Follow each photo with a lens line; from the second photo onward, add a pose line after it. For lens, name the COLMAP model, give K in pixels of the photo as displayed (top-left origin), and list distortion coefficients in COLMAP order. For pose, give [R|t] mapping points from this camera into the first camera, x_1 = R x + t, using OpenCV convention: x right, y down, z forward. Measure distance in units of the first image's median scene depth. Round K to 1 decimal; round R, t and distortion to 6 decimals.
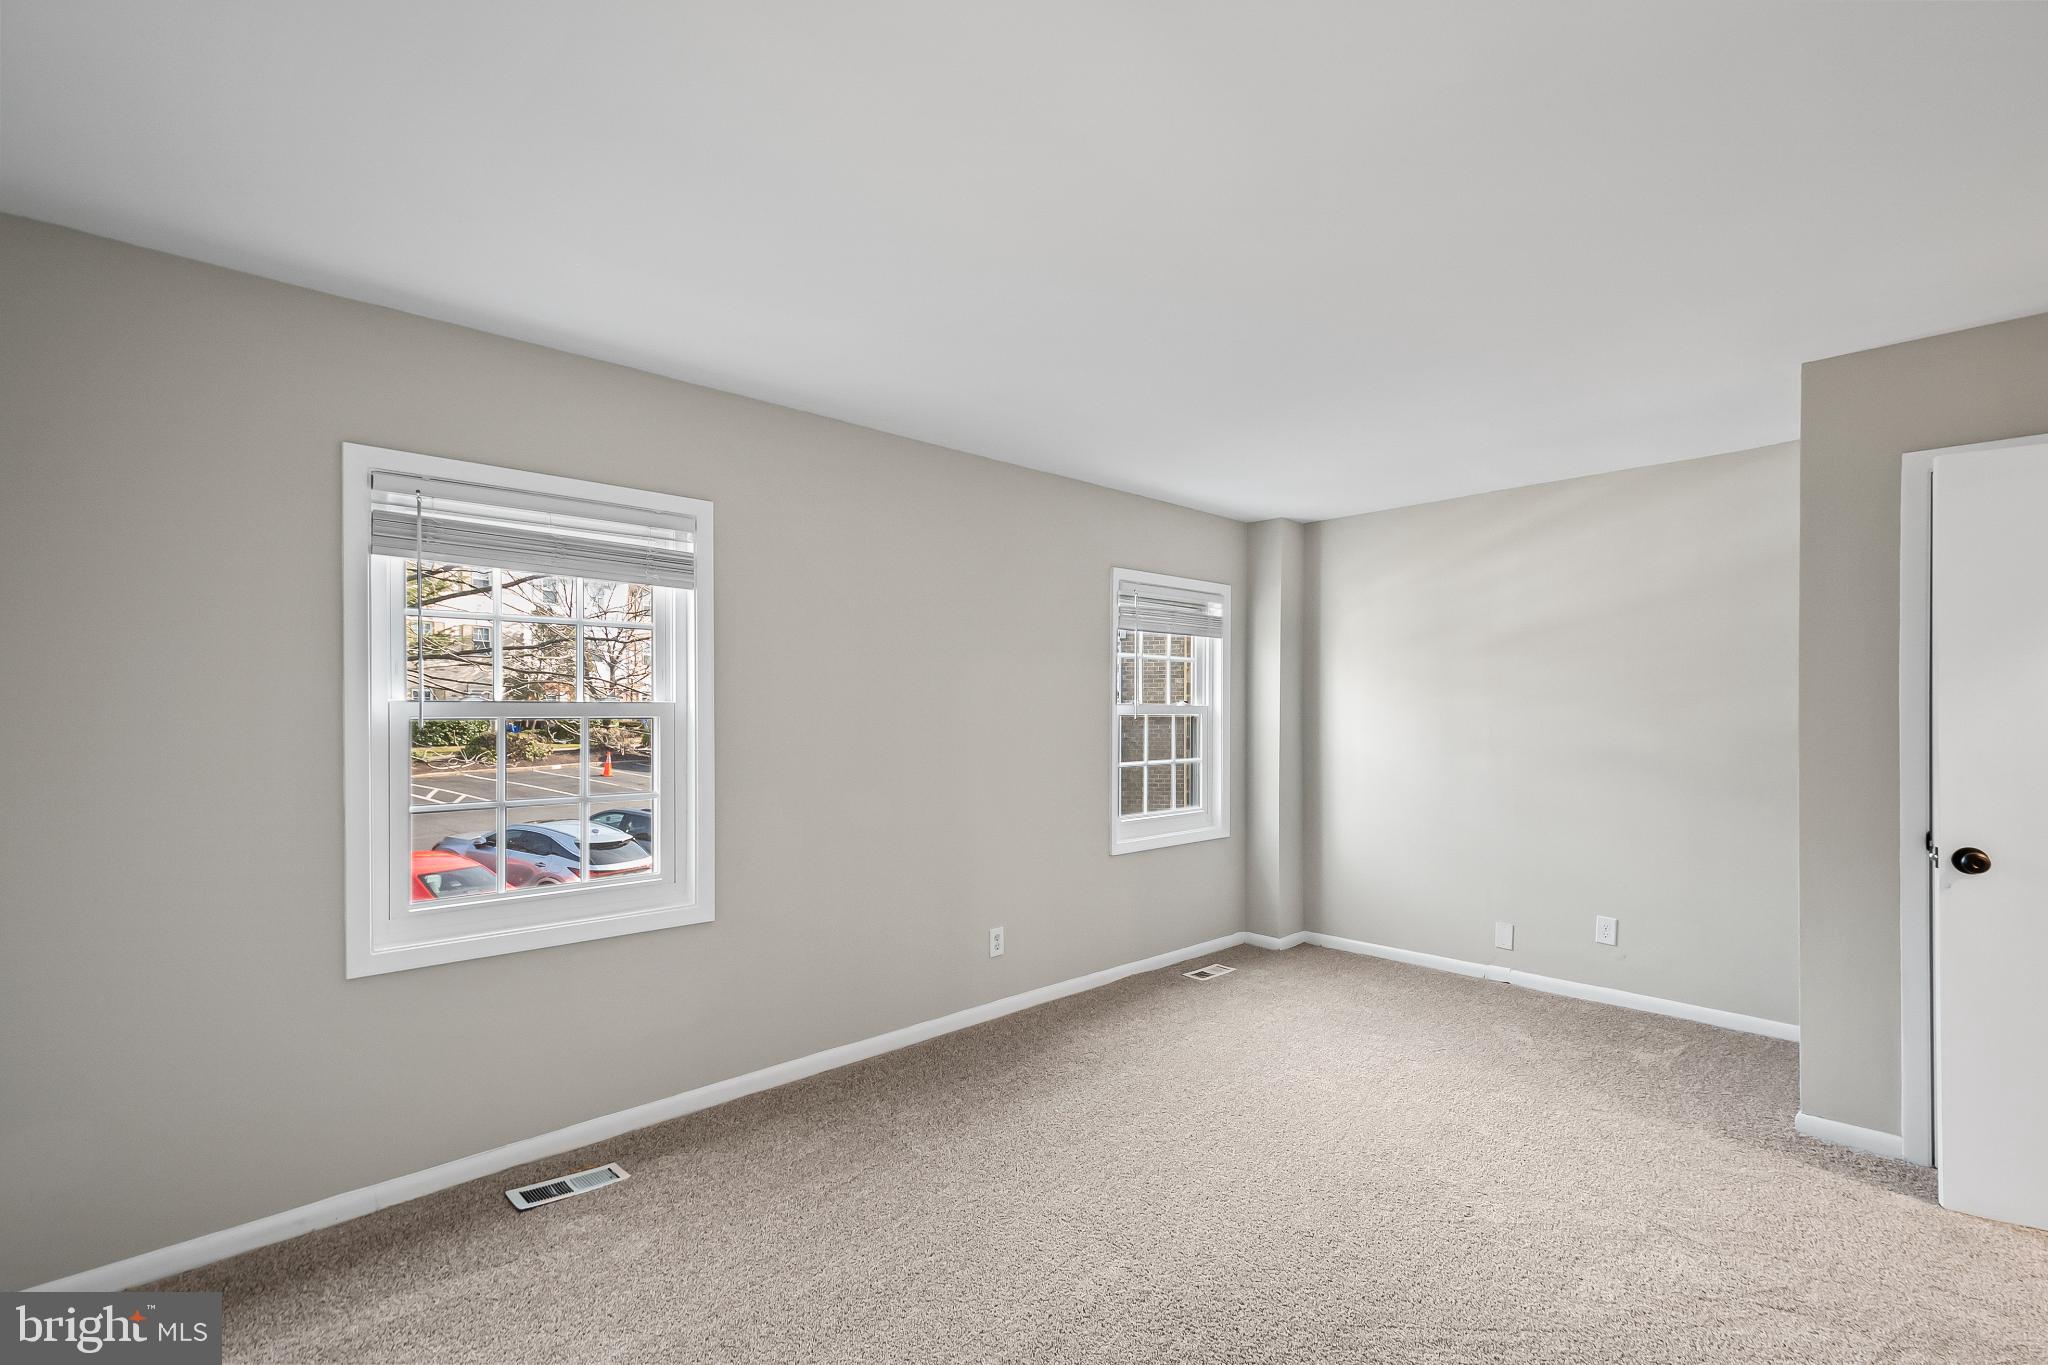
lens RADIAL K [[914.0, 0, 1048.8], [0, 914.0, 712.1], [0, 0, 1]] dist [0.001401, 0.000571]
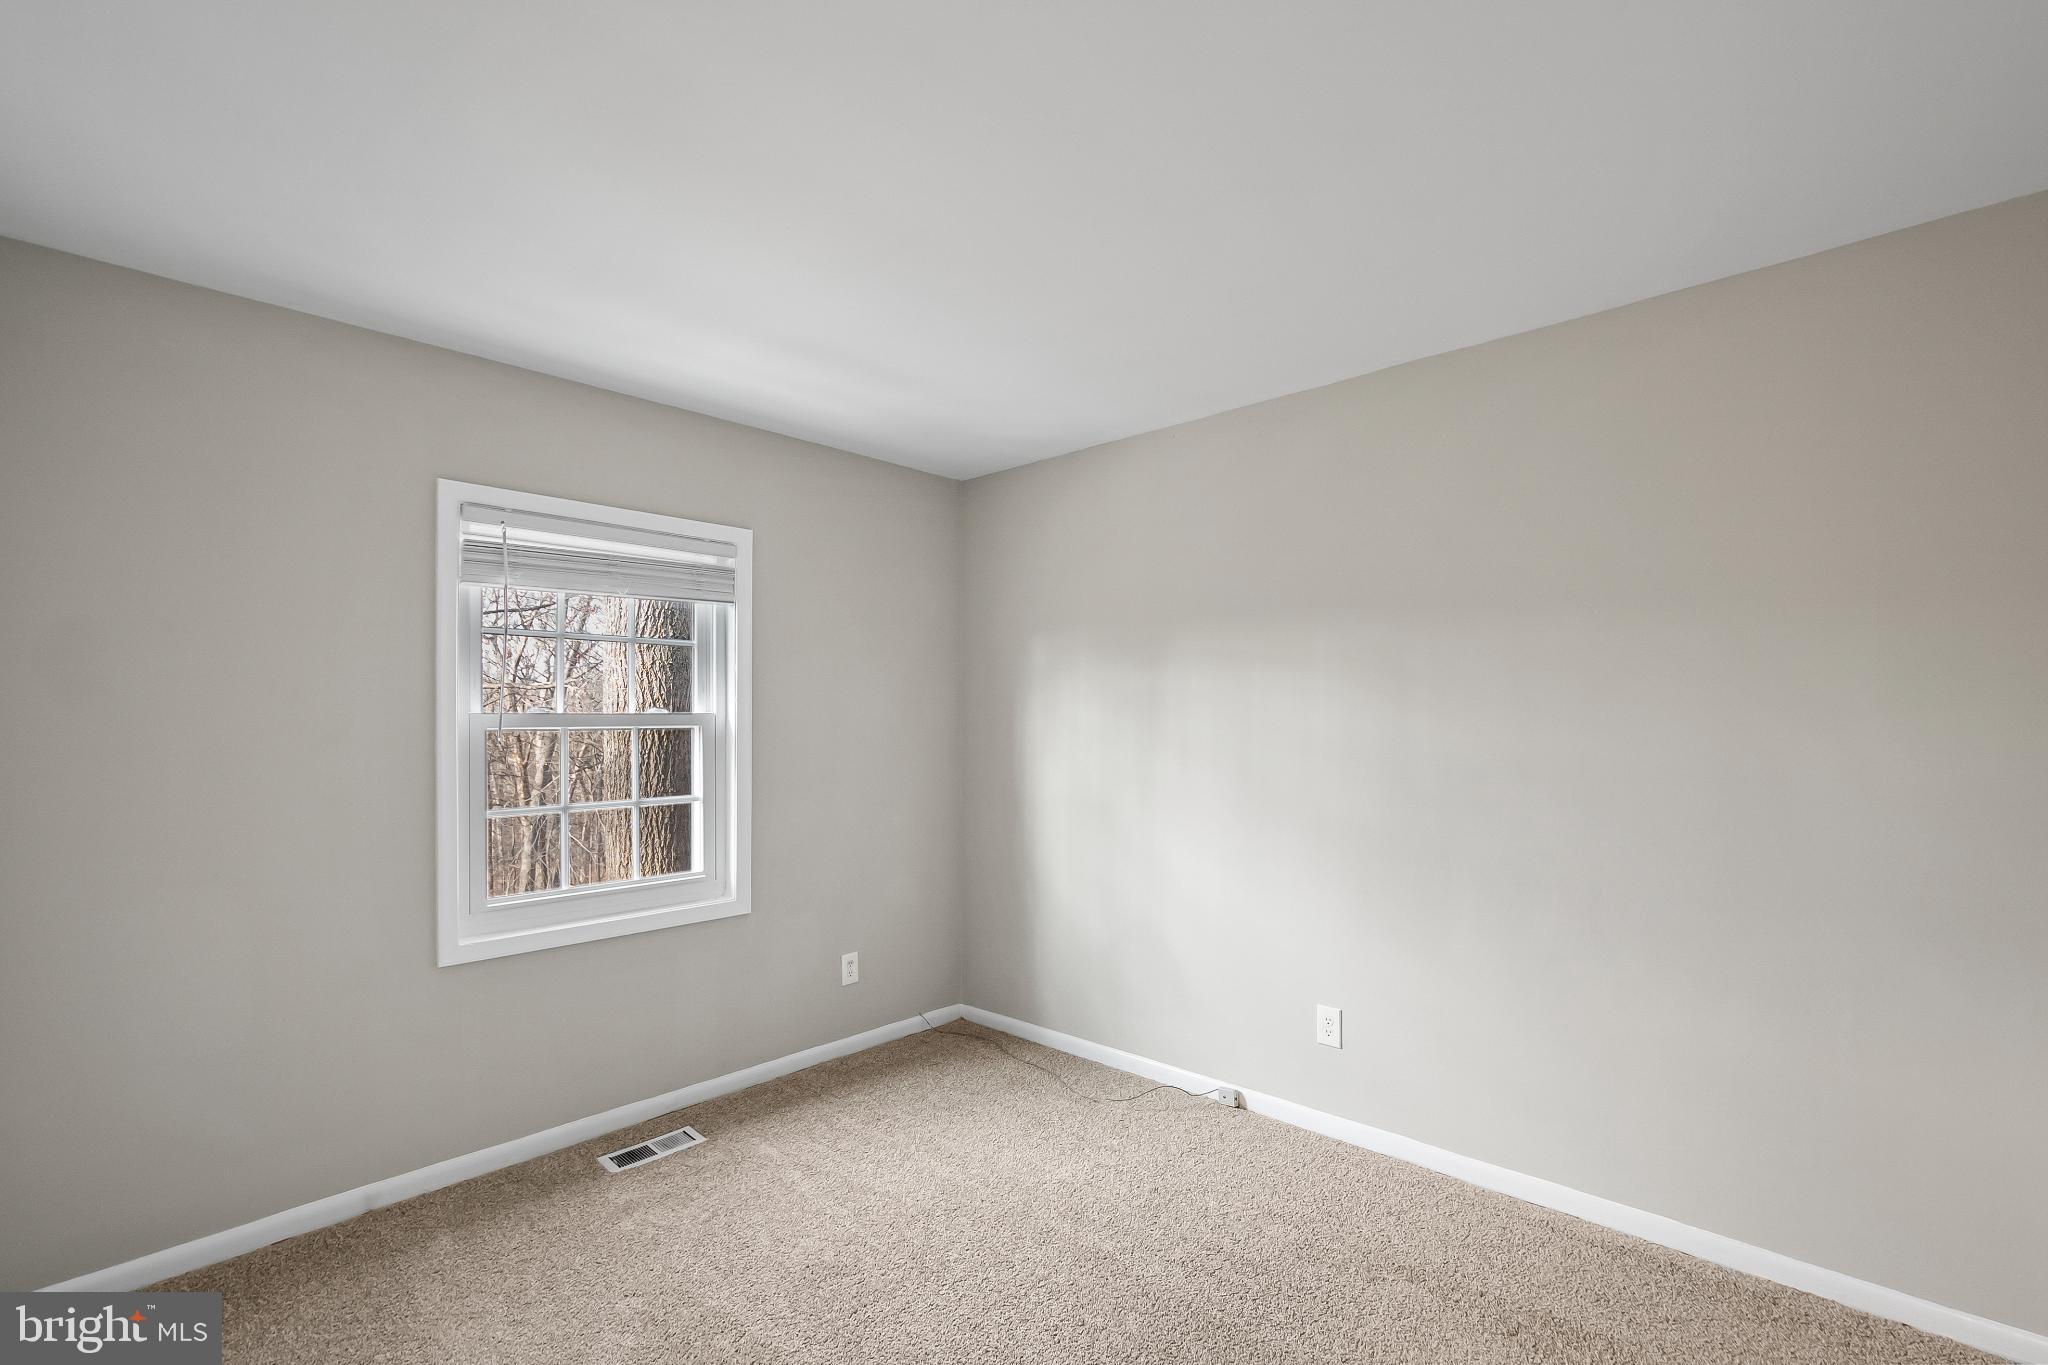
lens RADIAL K [[902.9, 0, 1018.5], [0, 902.9, 712.8], [0, 0, 1]] dist [0.002123, 0.000366]
pose [[0.998908, -0.003873, 0.046565, -0.119647], [0.004283, 0.999953, -0.008707, -0.000110], [-0.046529, 0.008897, 0.998877, -0.111915]]
